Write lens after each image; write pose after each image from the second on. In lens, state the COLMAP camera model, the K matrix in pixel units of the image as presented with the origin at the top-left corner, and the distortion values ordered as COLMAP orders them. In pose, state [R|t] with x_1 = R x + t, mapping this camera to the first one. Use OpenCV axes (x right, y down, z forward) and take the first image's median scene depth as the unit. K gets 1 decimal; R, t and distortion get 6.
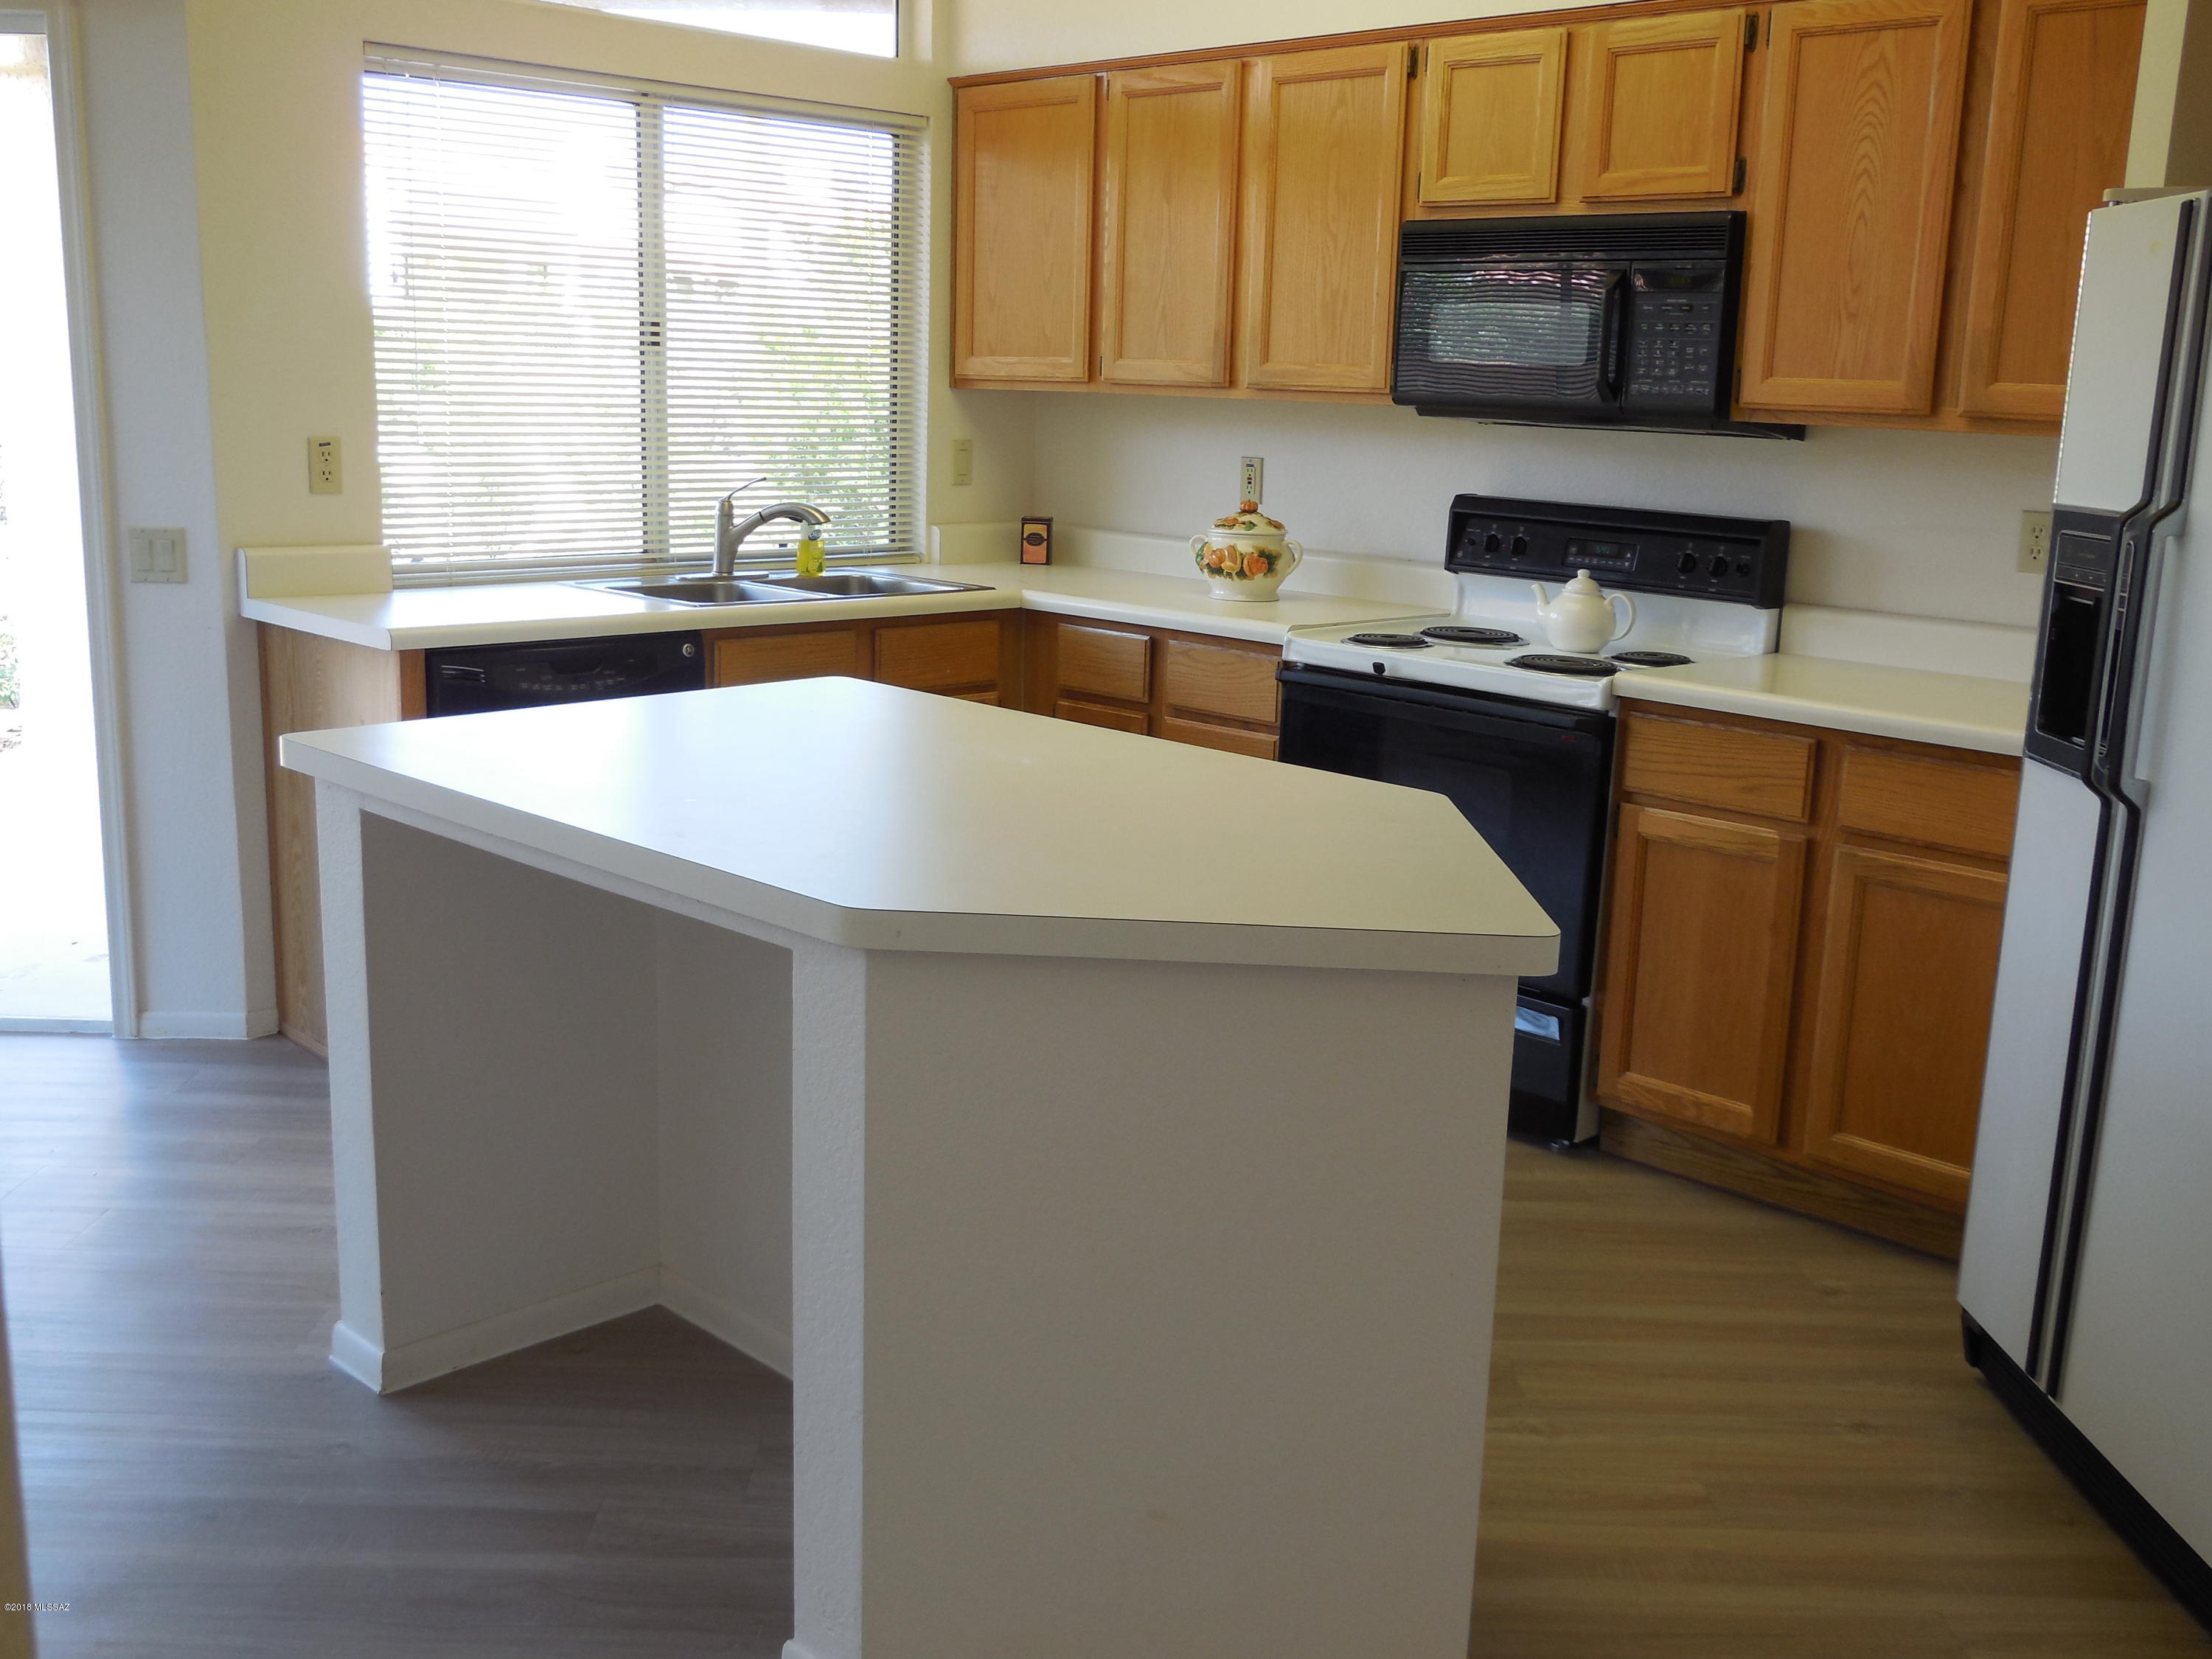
lens RADIAL K [[2104.7, 0, 1118.0], [0, 2104.7, 826.9], [0, 0, 1]] dist [-0.017300, 0.000000]
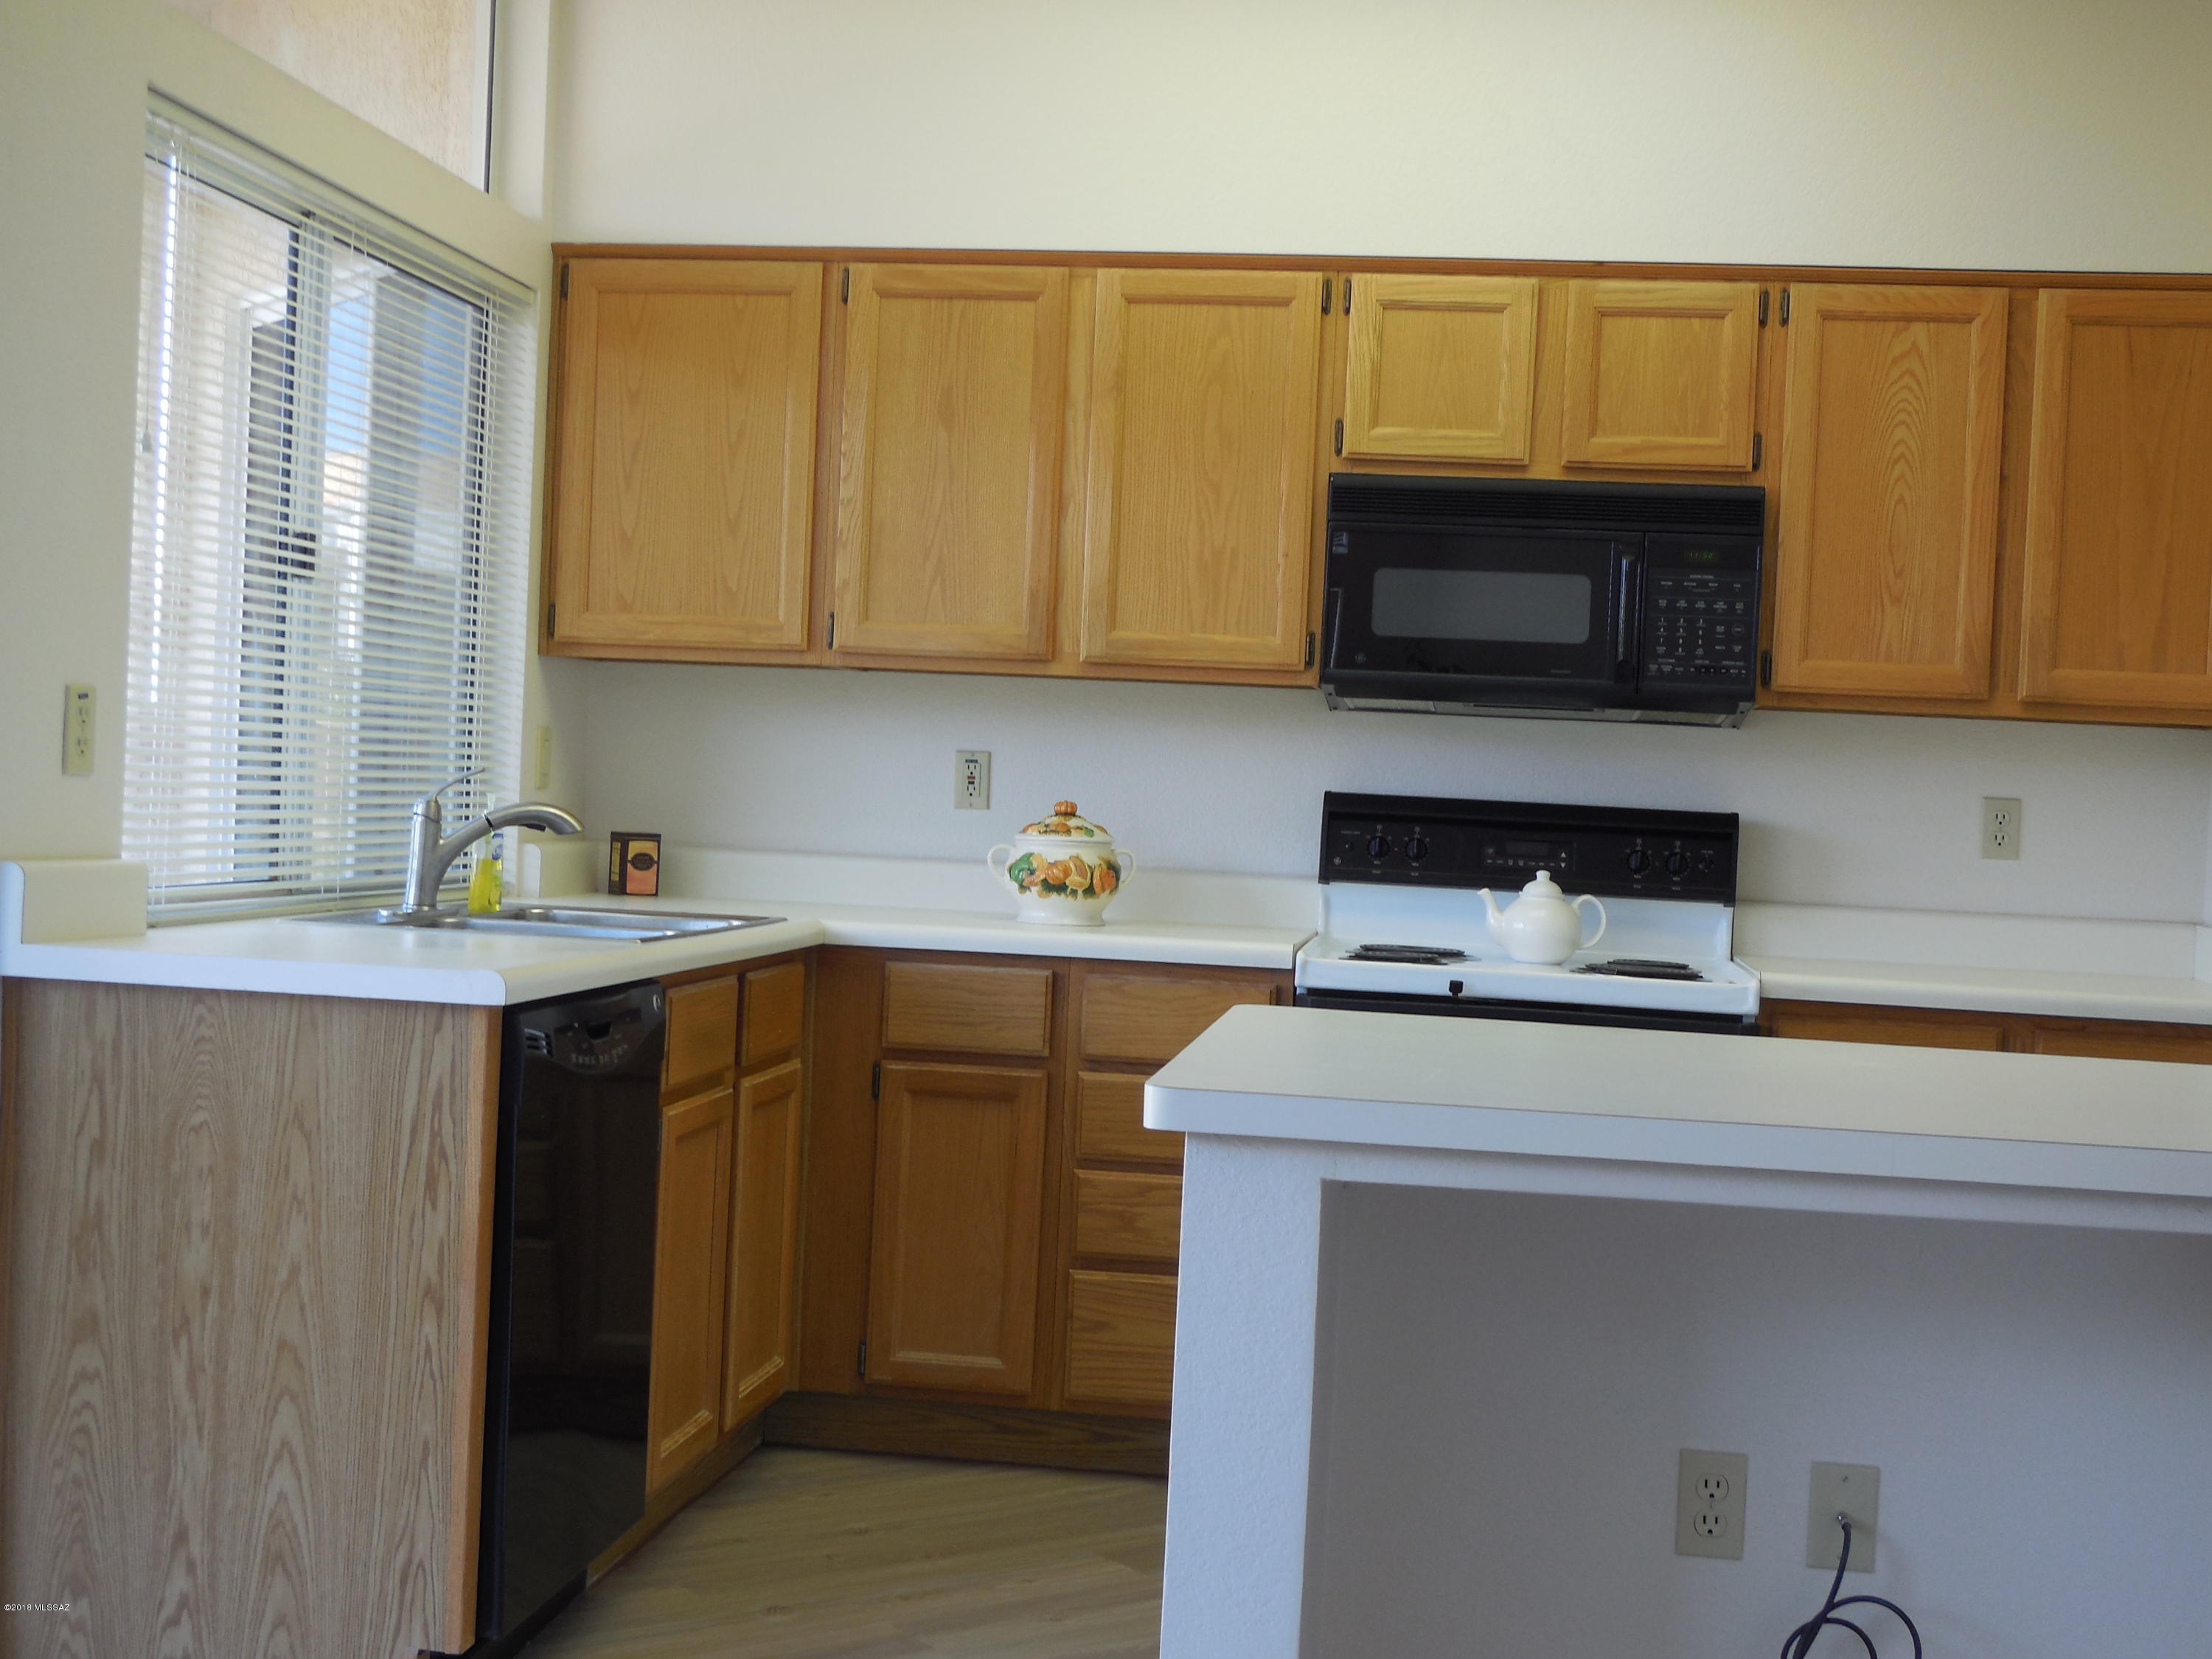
lens RADIAL K [[2765.8, 0, 1095.8], [0, 2765.8, 834.6], [0, 0, 1]] dist [-0.028249, 0.000000]
pose [[0.808989, -0.005082, 0.587802, -0.622641], [0.102404, 0.985890, -0.132415, -0.003478], [-0.578836, 0.167316, 0.798094, 0.185072]]
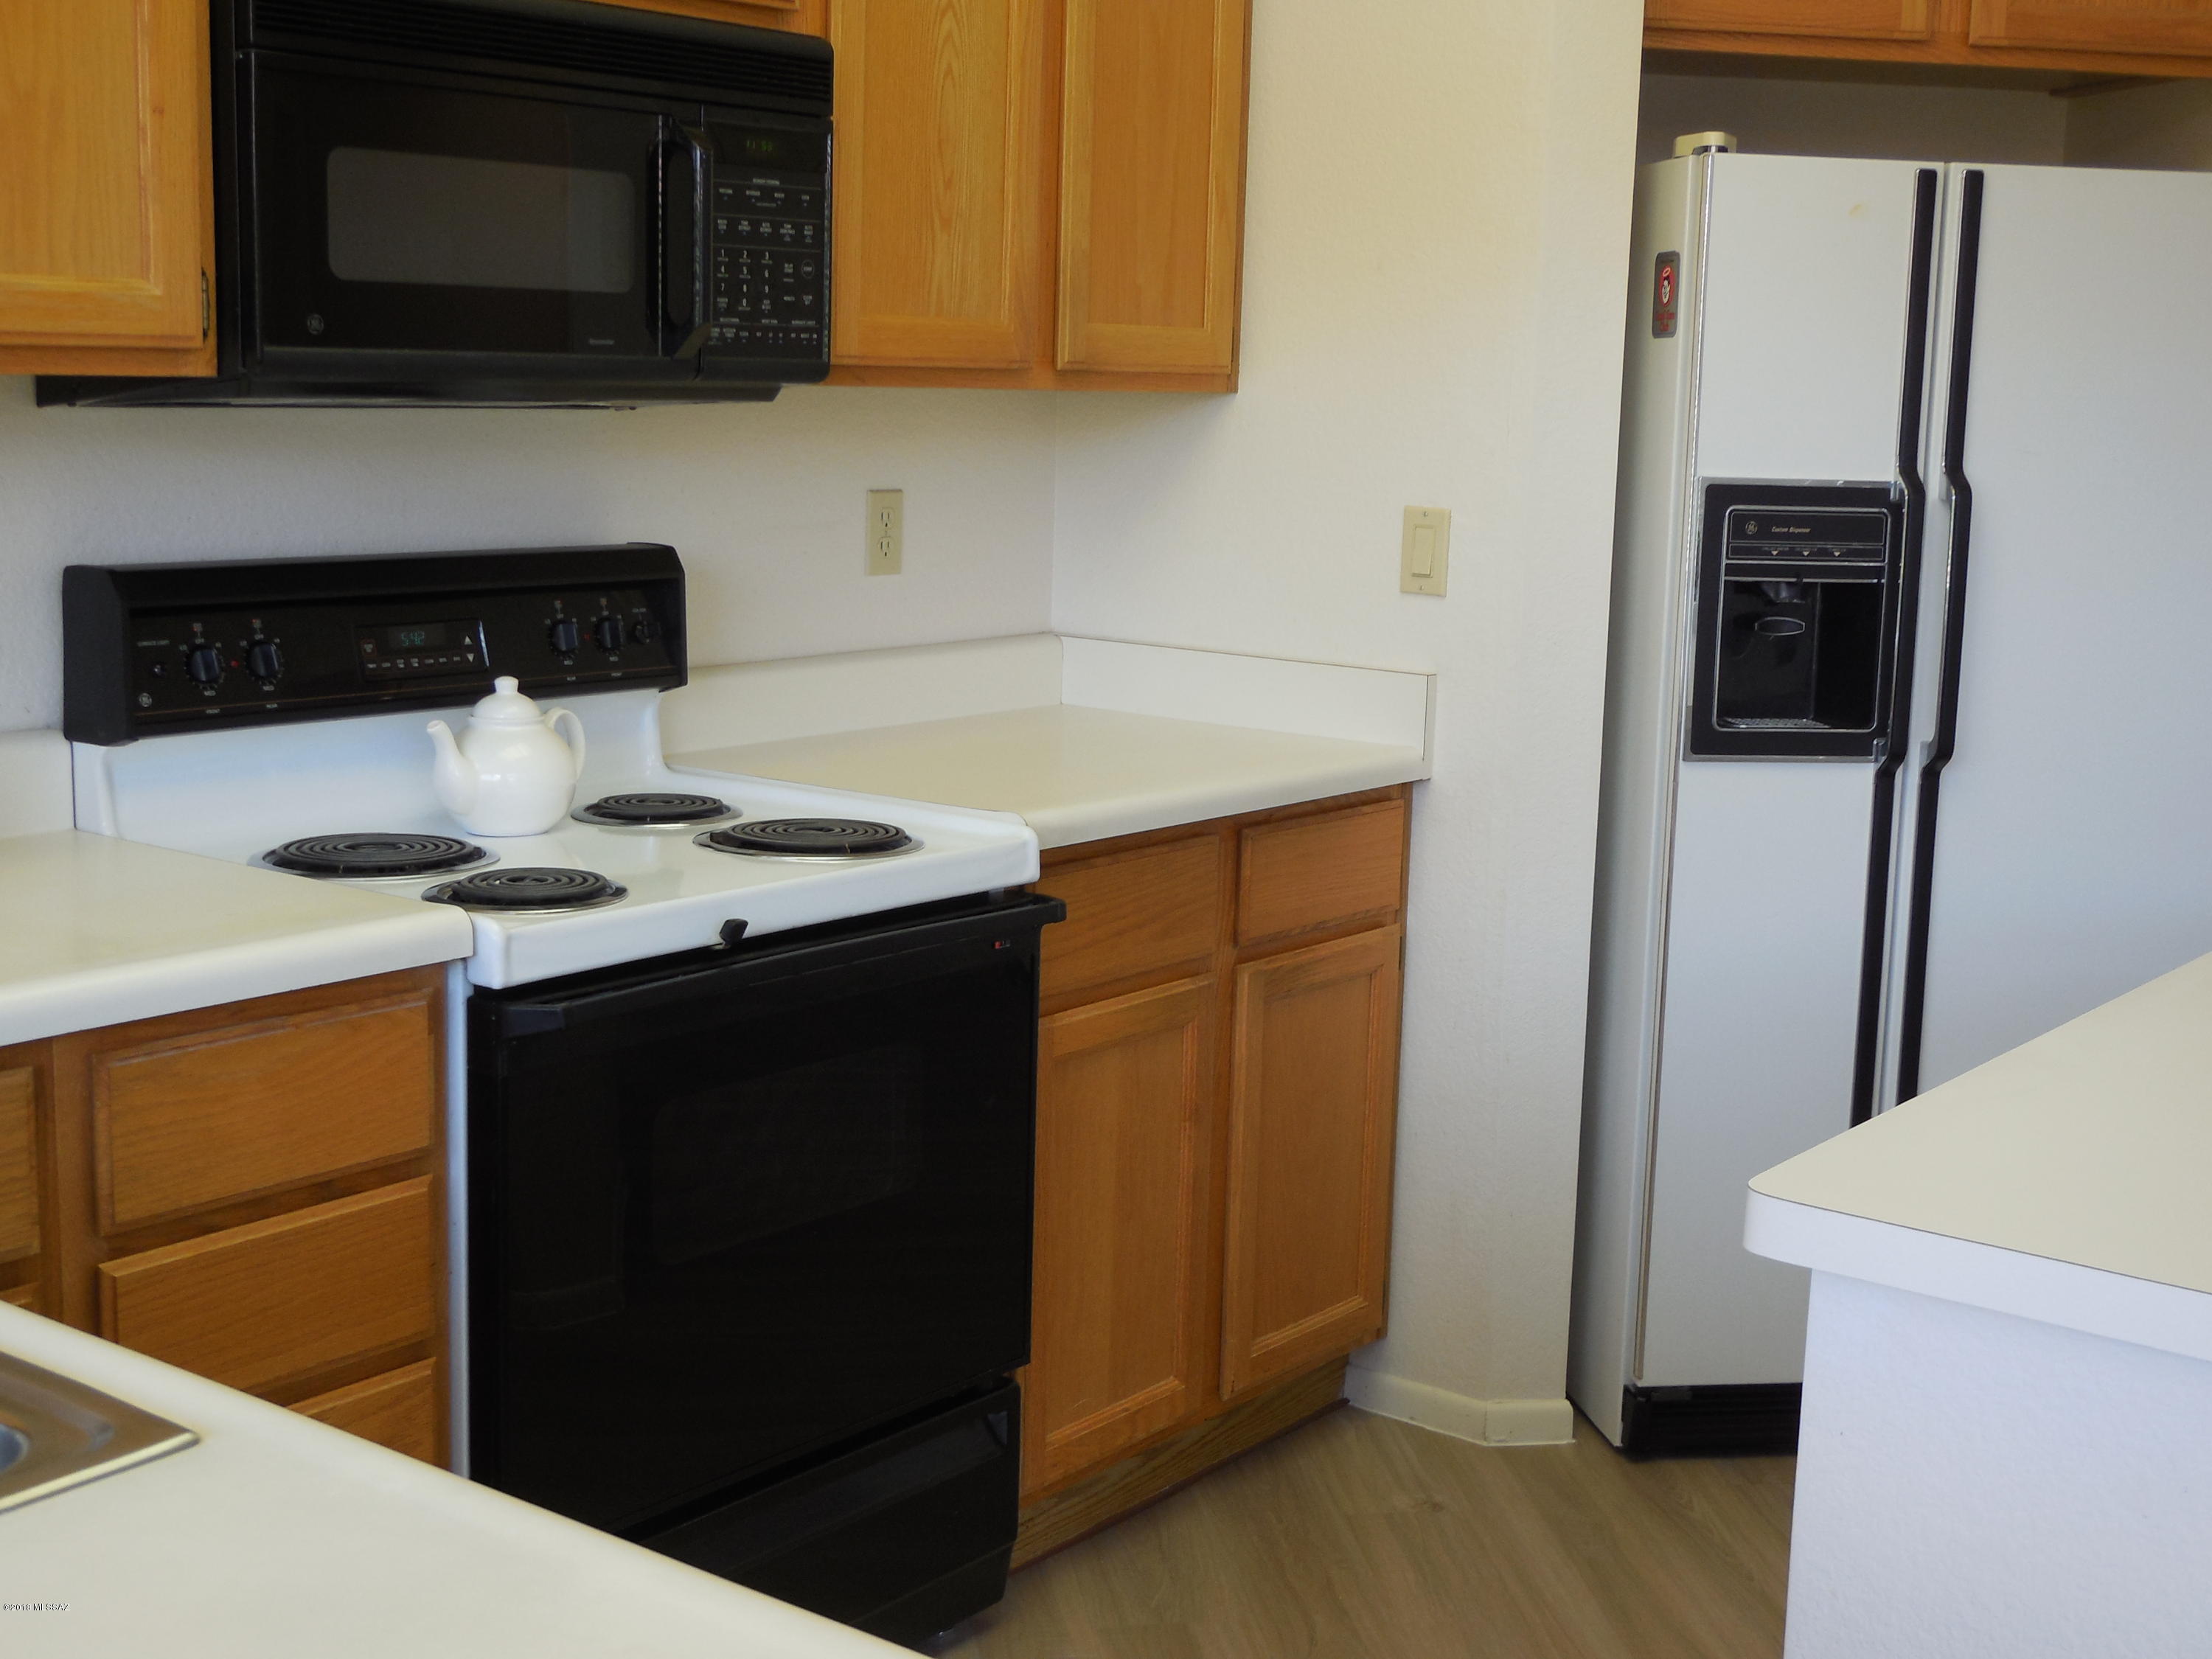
lens RADIAL K [[2765.8, 0, 1112.6], [0, 2765.8, 823.2], [0, 0, 1]] dist [-0.028249, 0.000000]
pose [[-0.123619, -0.196897, 0.972600, -0.477227], [0.178721, 0.959673, 0.216996, -0.212939], [-0.976103, 0.200649, -0.083444, 0.934750]]
